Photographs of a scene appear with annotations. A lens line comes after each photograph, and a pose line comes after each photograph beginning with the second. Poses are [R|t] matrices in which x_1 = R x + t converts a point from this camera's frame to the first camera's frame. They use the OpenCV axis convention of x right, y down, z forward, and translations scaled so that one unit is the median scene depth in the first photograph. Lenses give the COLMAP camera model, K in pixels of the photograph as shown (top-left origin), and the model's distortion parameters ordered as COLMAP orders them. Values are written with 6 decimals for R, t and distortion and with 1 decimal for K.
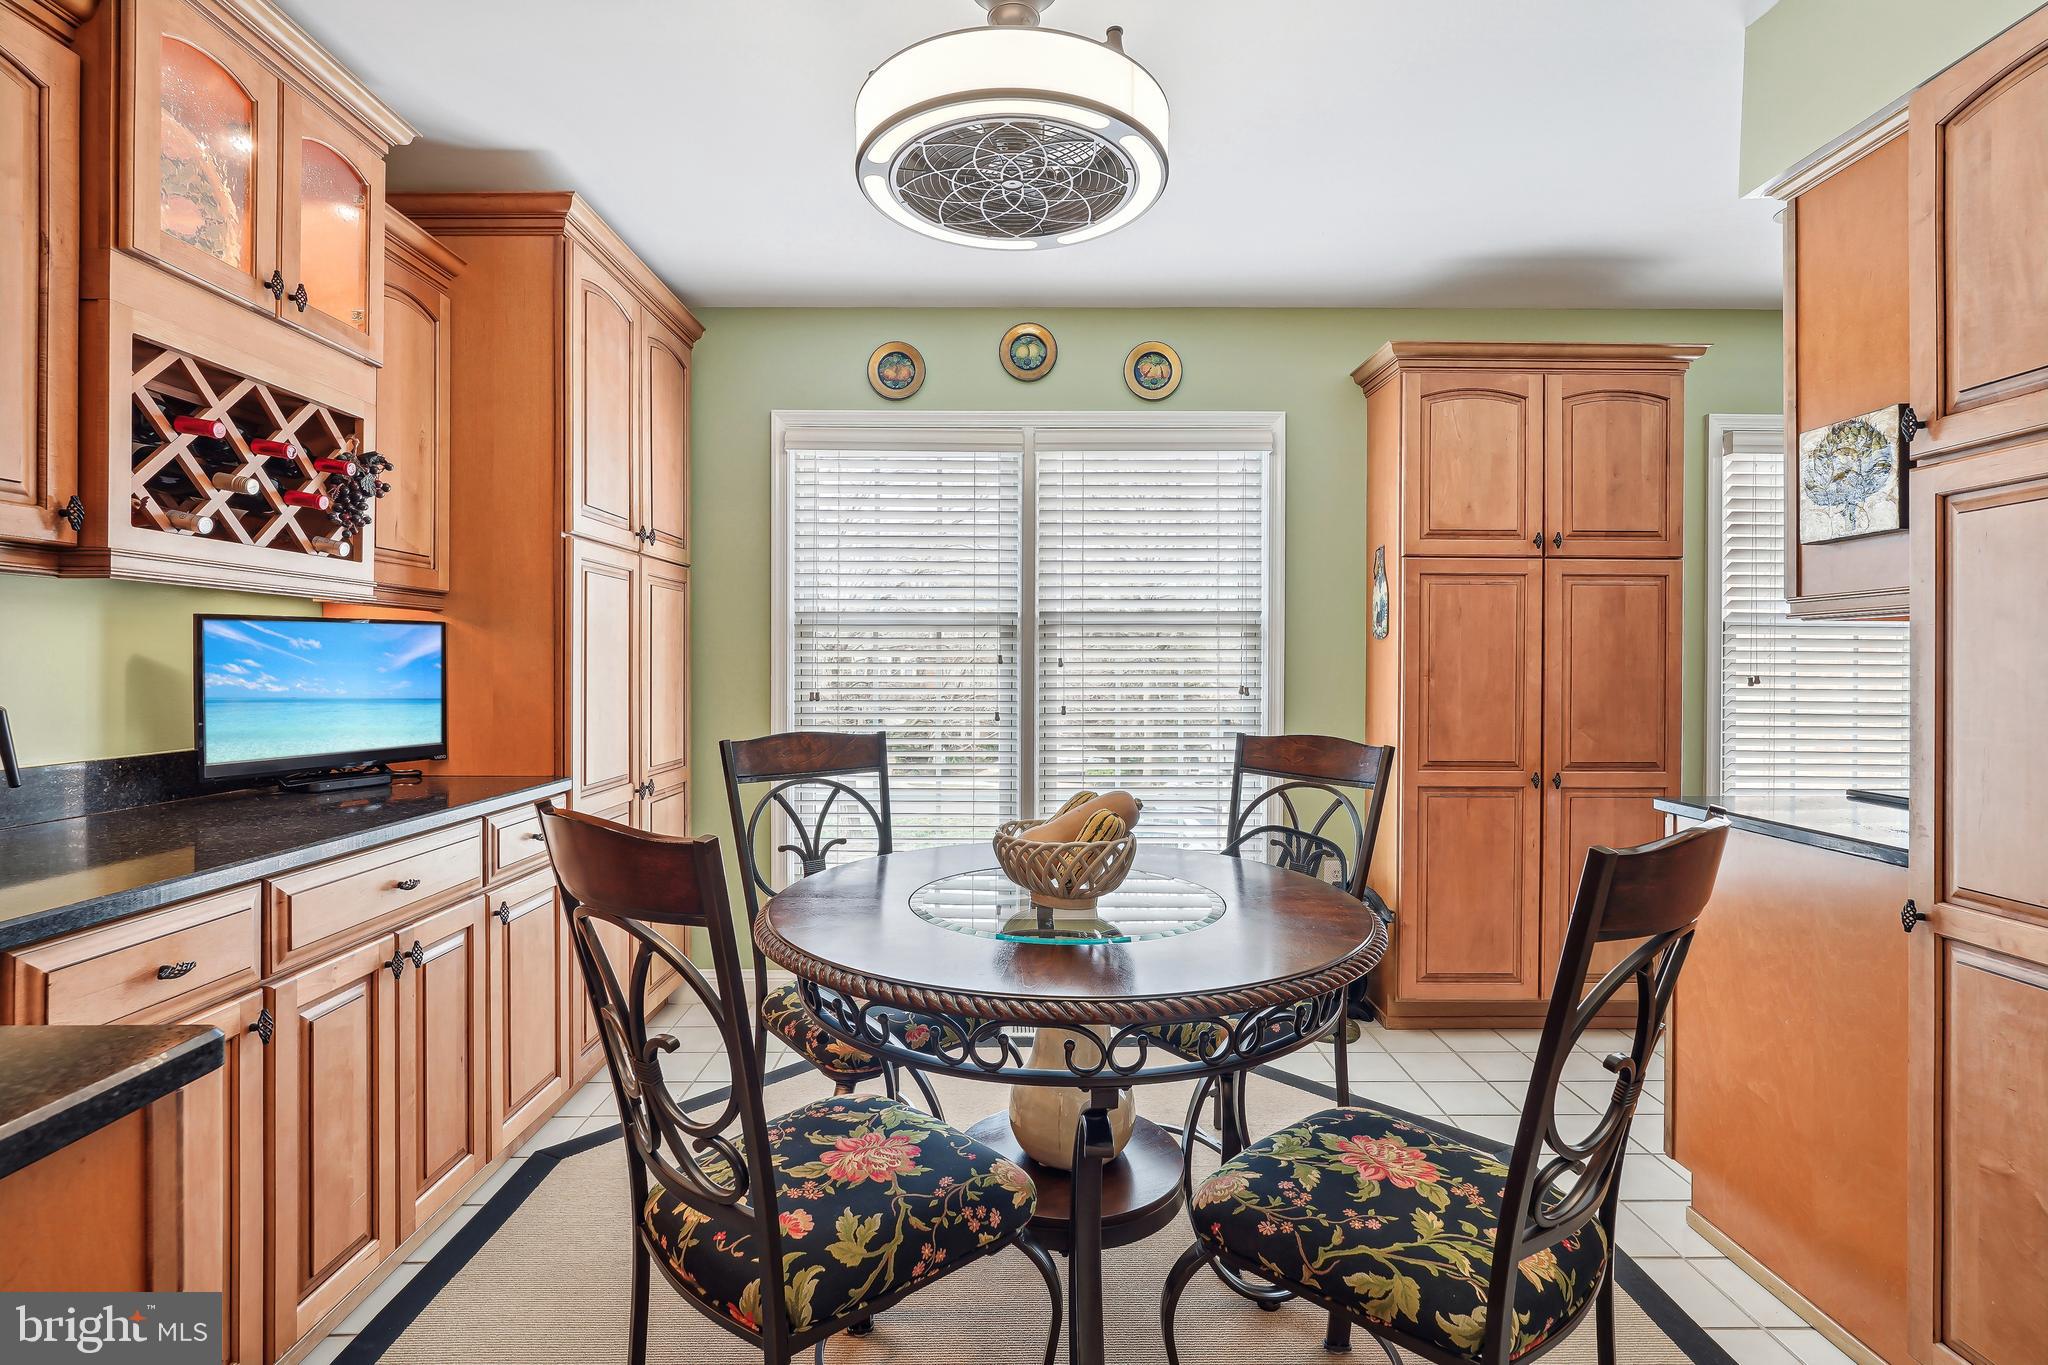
lens RADIAL K [[977.8, 0, 1025.2], [0, 977.8, 670.7], [0, 0, 1]] dist [-0.006618, 0.001212]
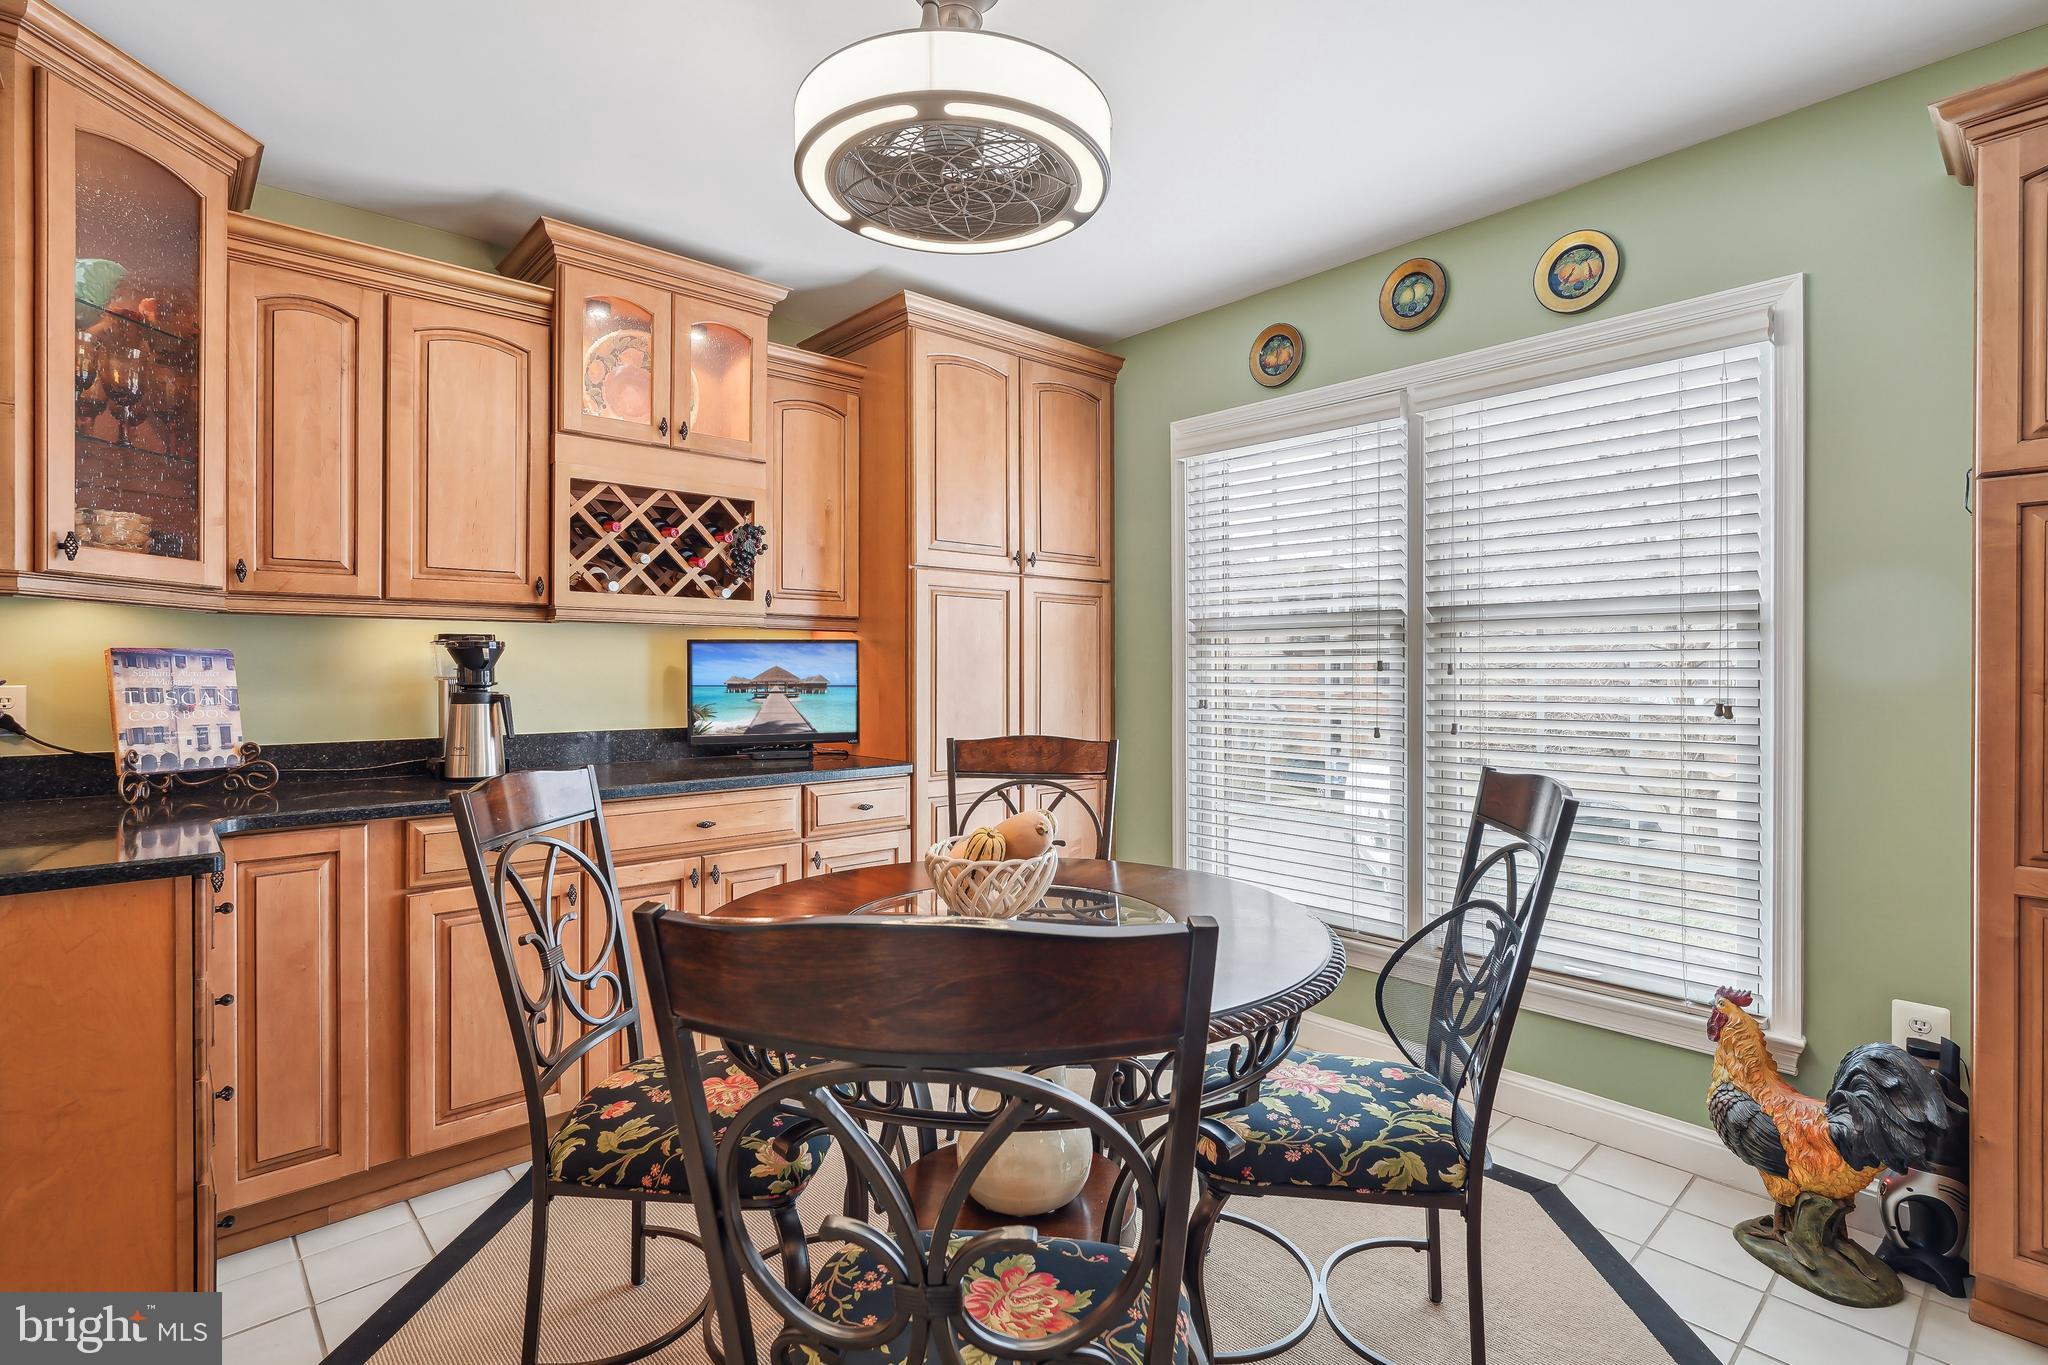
lens RADIAL K [[977.8, 0, 1022.6], [0, 977.8, 676.0], [0, 0, 1]] dist [-0.006618, 0.001212]
pose [[0.665896, 0.003507, -0.746036, 0.559420], [-0.004473, 0.999990, 0.000709, -0.002530], [0.746031, 0.002865, 0.665905, 0.284149]]
